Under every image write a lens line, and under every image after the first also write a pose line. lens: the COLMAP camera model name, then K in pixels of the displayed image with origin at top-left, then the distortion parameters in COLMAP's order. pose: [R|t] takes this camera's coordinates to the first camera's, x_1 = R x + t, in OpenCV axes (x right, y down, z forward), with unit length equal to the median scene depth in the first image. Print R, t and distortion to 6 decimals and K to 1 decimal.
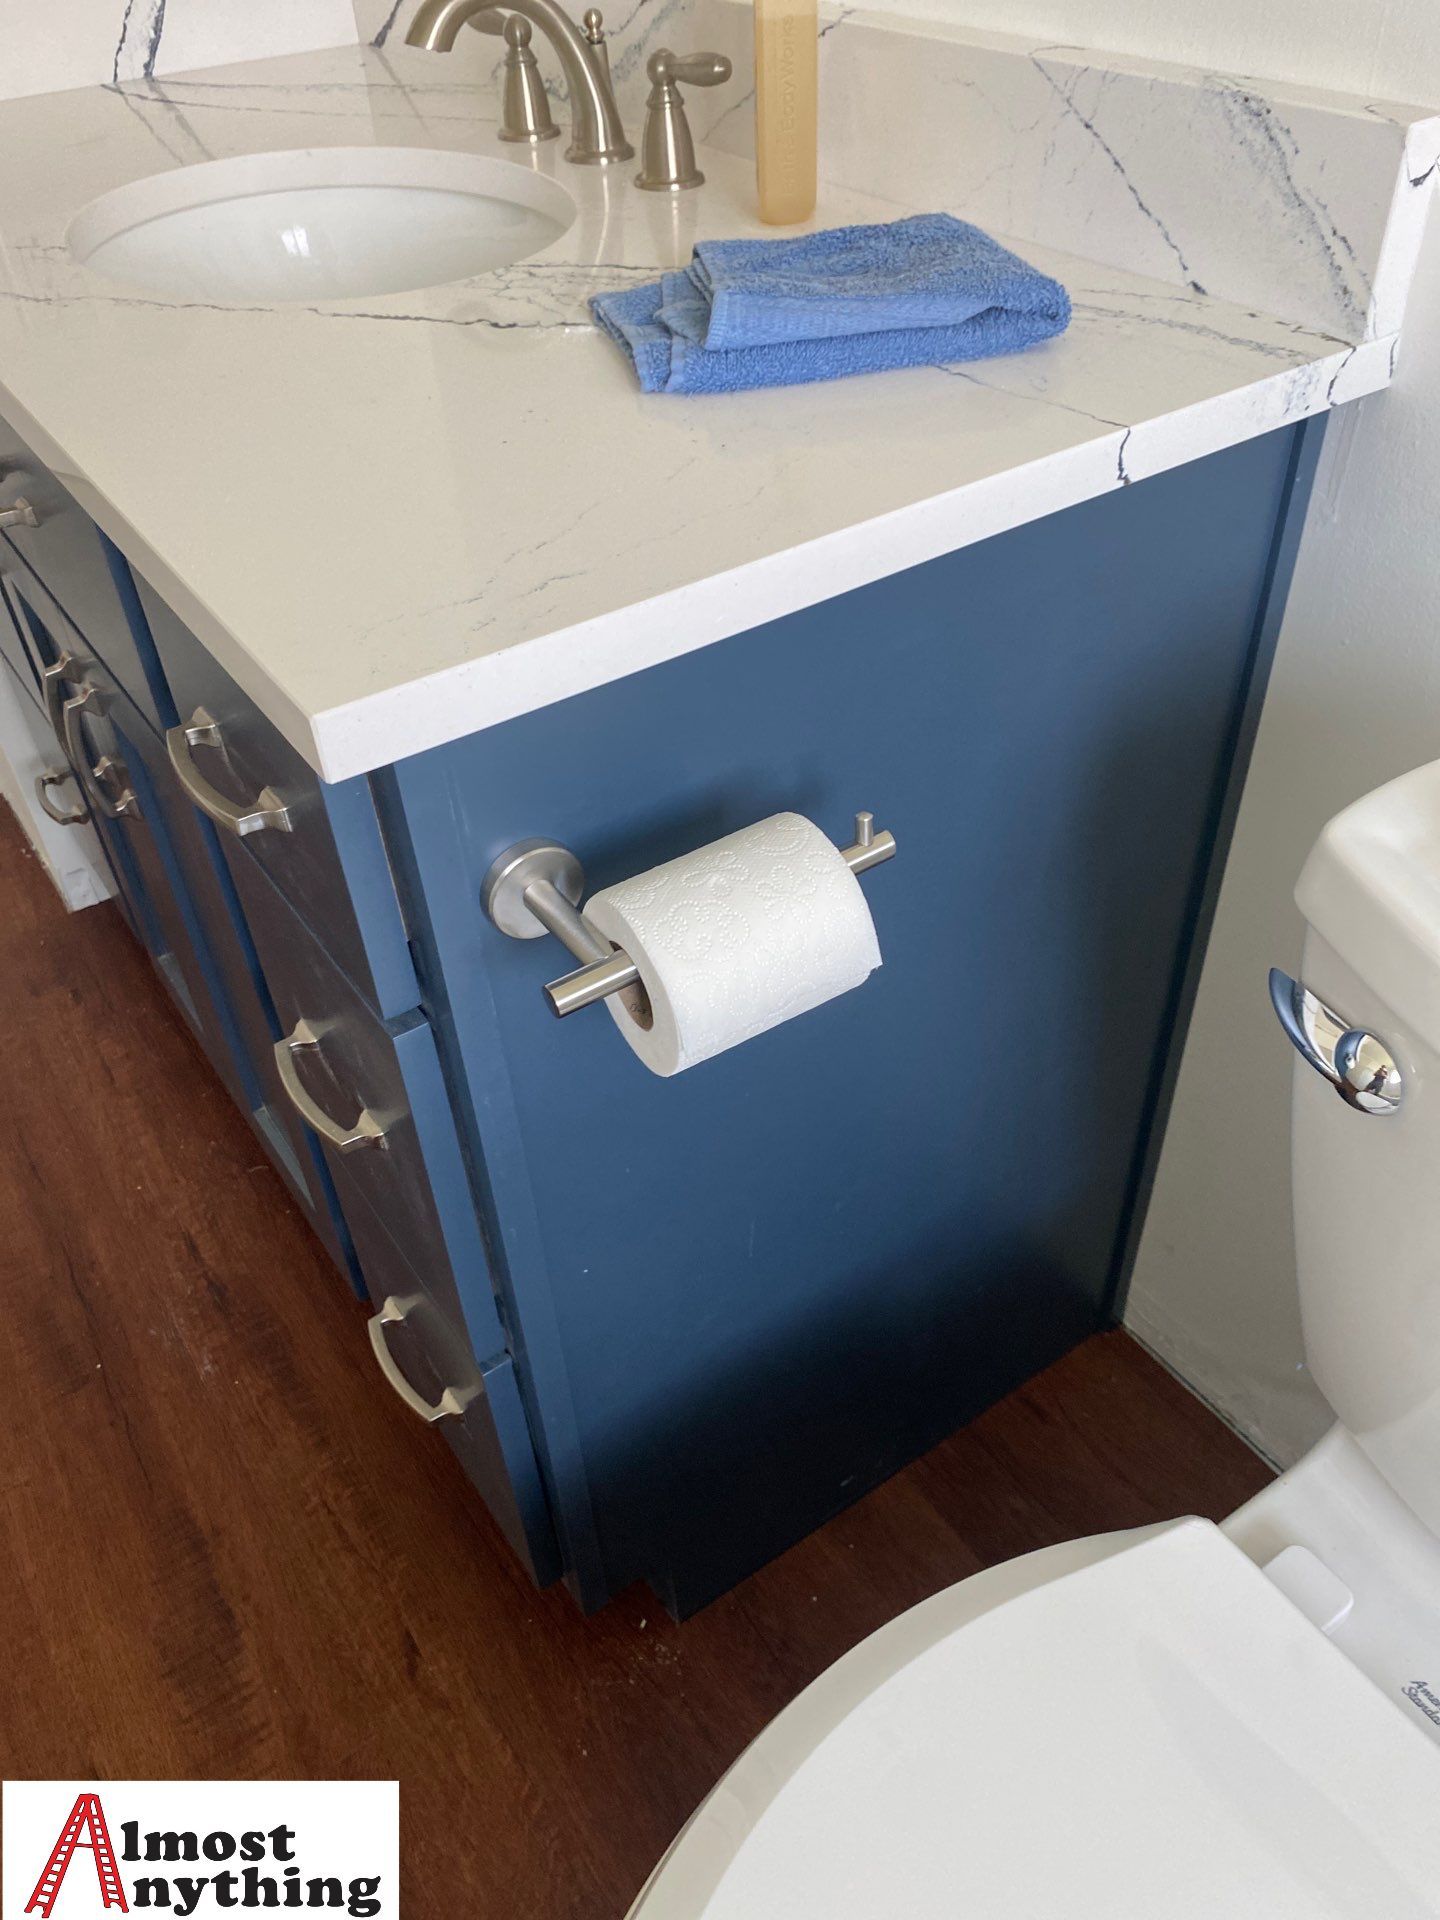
lens RADIAL K [[1519.9, 0, 728.4], [0, 1519.9, 963.3], [0, 0, 1]] dist [0.008043, -0.005988]
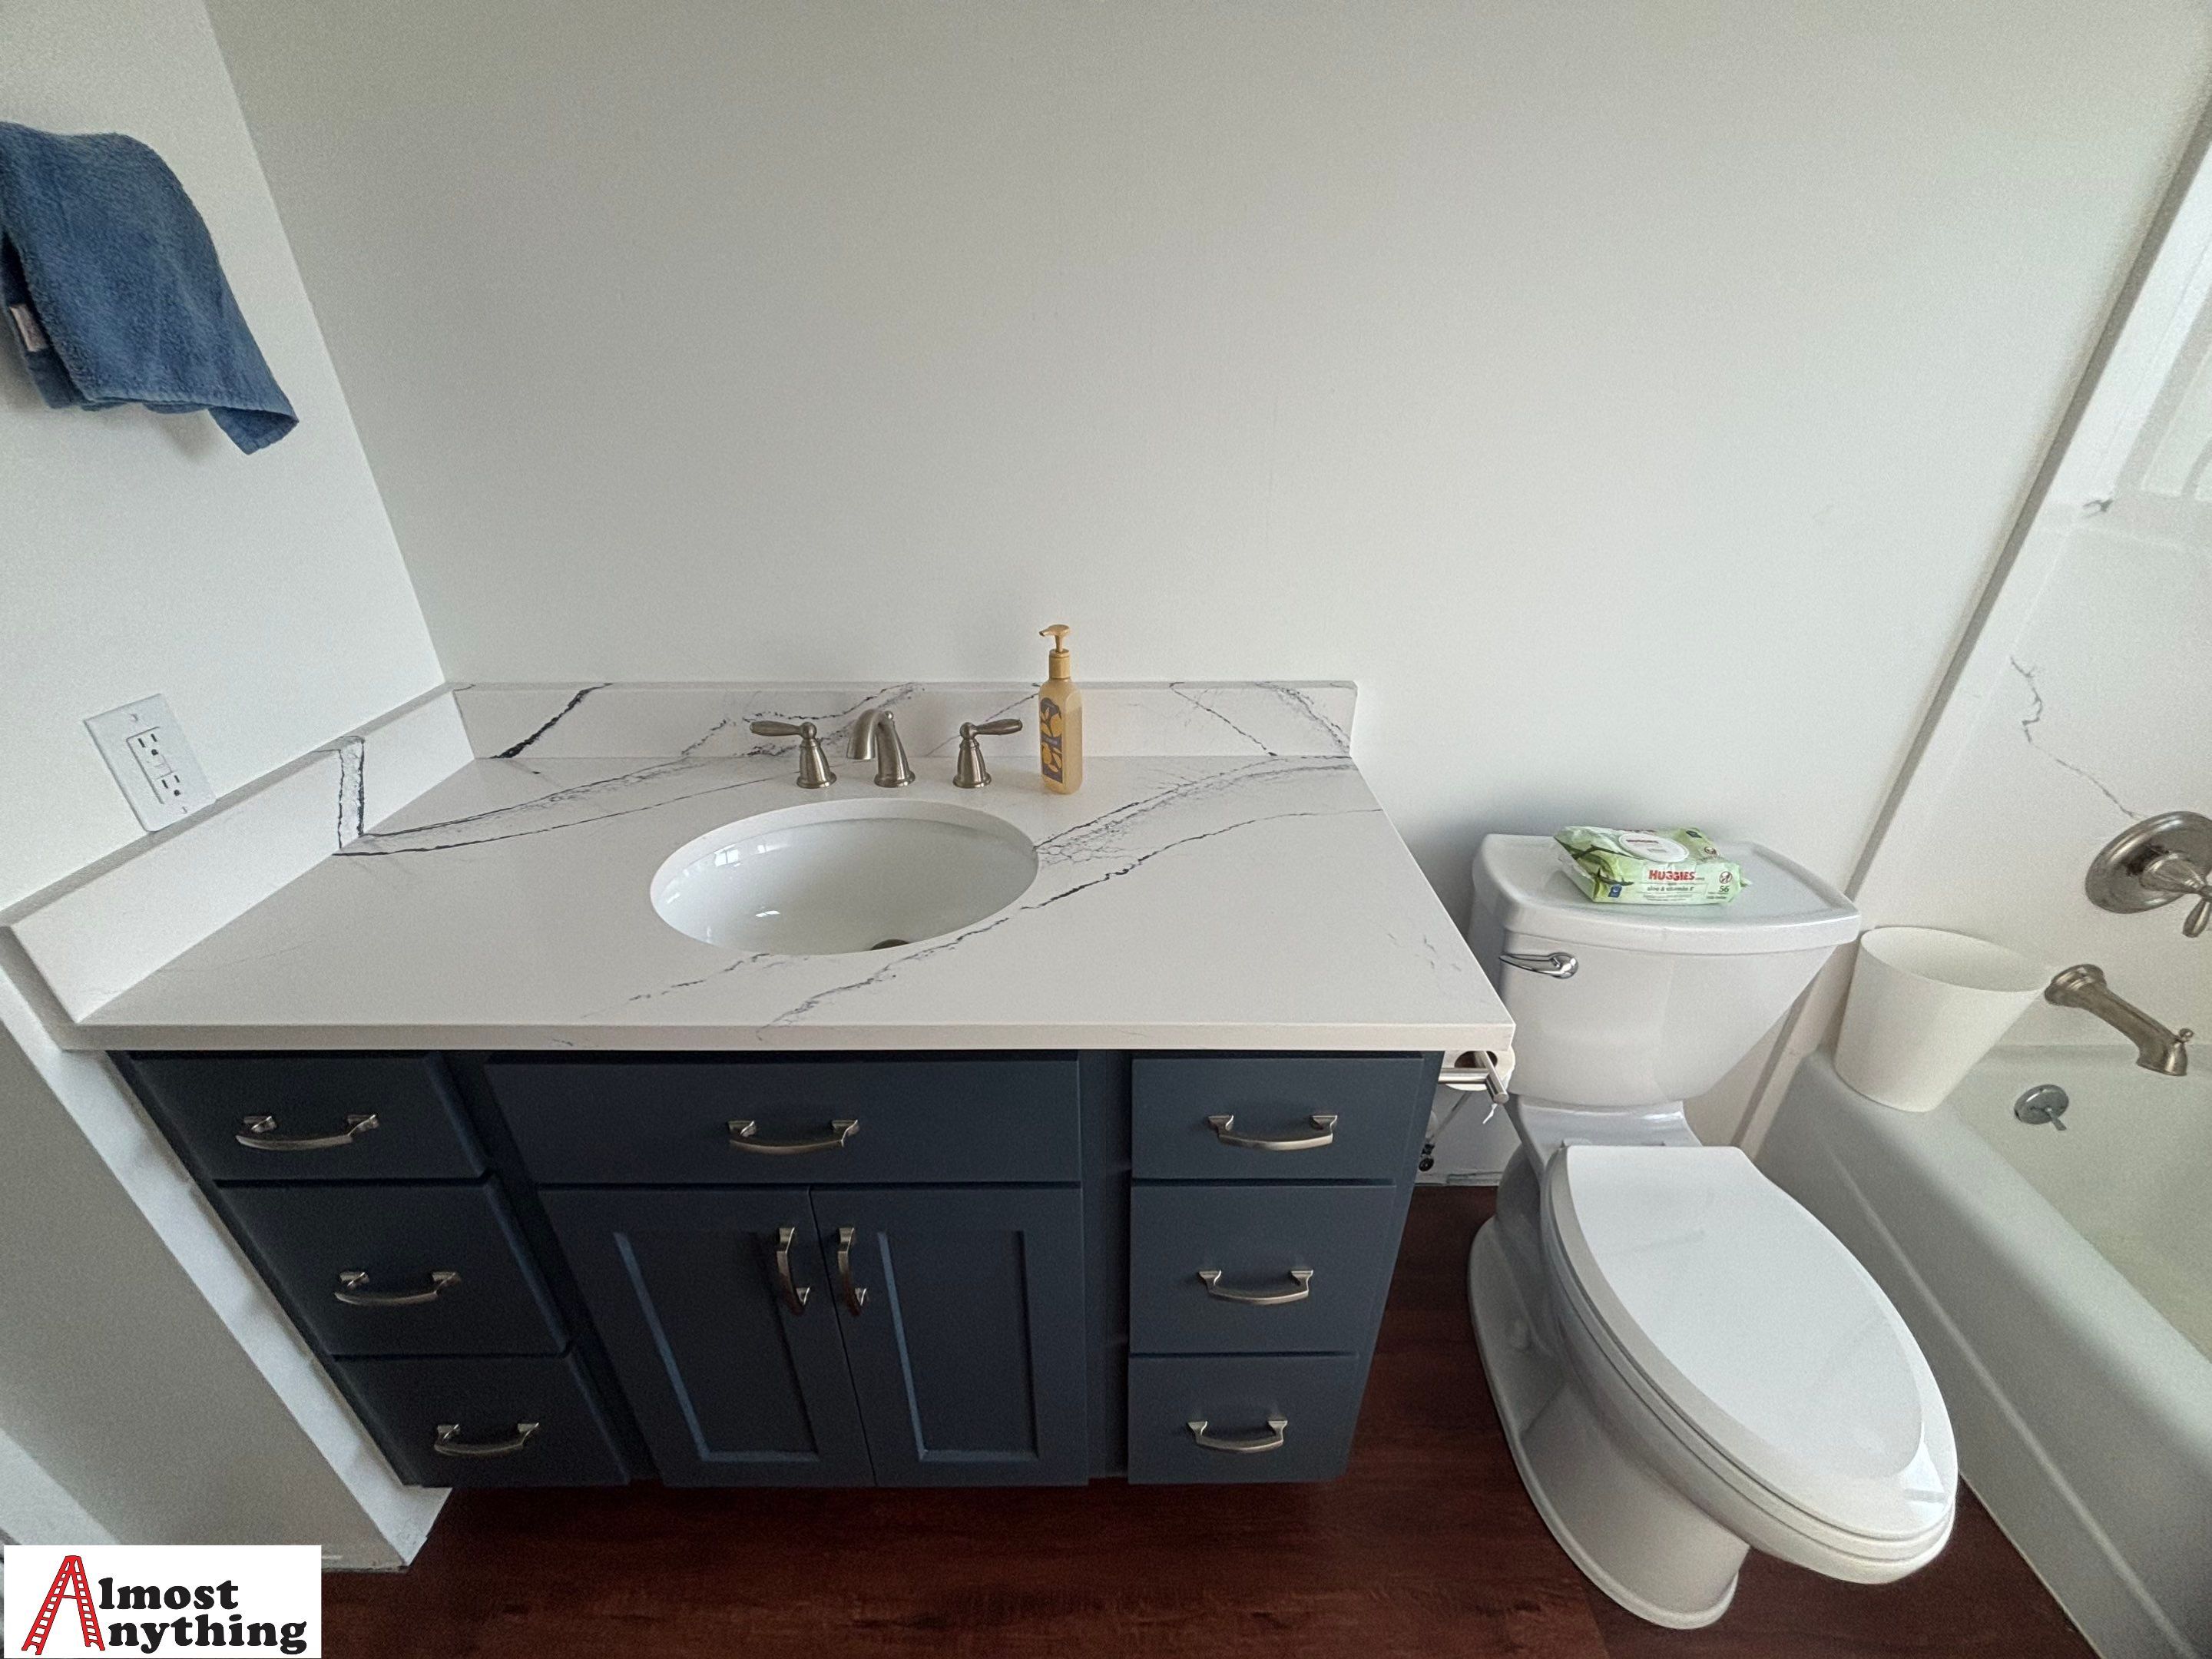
lens RADIAL K [[870.4, 0, 1116.7], [0, 870.4, 814.1], [0, 0, 1]] dist [0.003908, 0.000006]
pose [[0.553509, -0.340696, 0.759970, -0.711032], [0.516203, 0.856429, 0.007972, -0.362017], [-0.653576, 0.387886, 0.649910, 0.183590]]
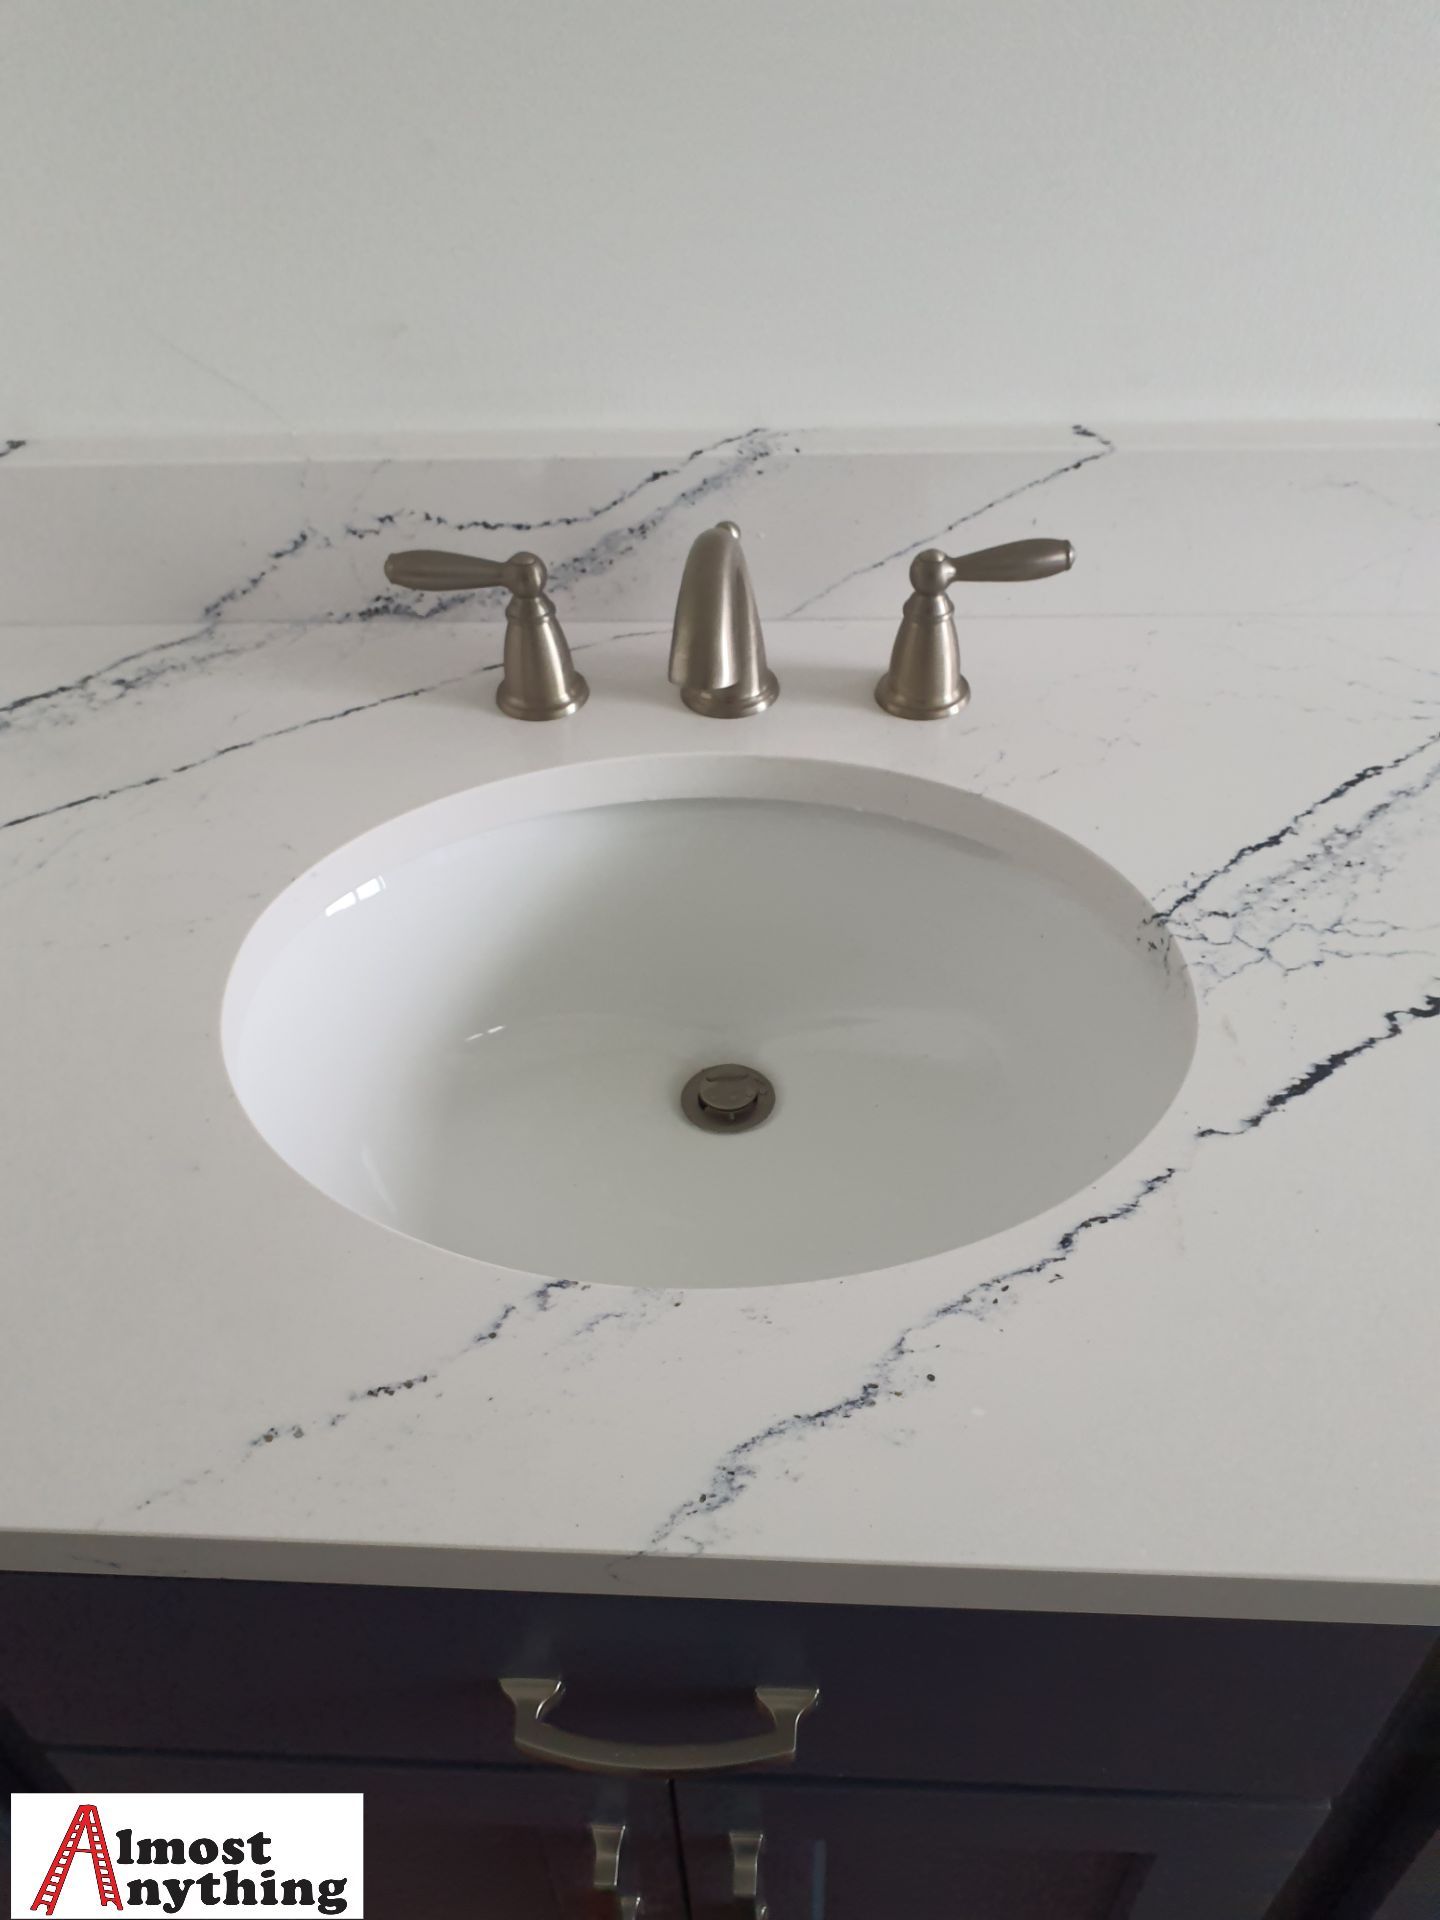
lens RADIAL K [[1592.4, 0, 718.2], [0, 1592.4, 977.8], [0, 0, 1]] dist [0.001170, -0.012736]
pose [[0.620072, -0.510556, 0.595687, -0.586669], [0.516794, 0.837080, 0.179500, -0.542243], [-0.590283, 0.196545, 0.782903, 0.439321]]
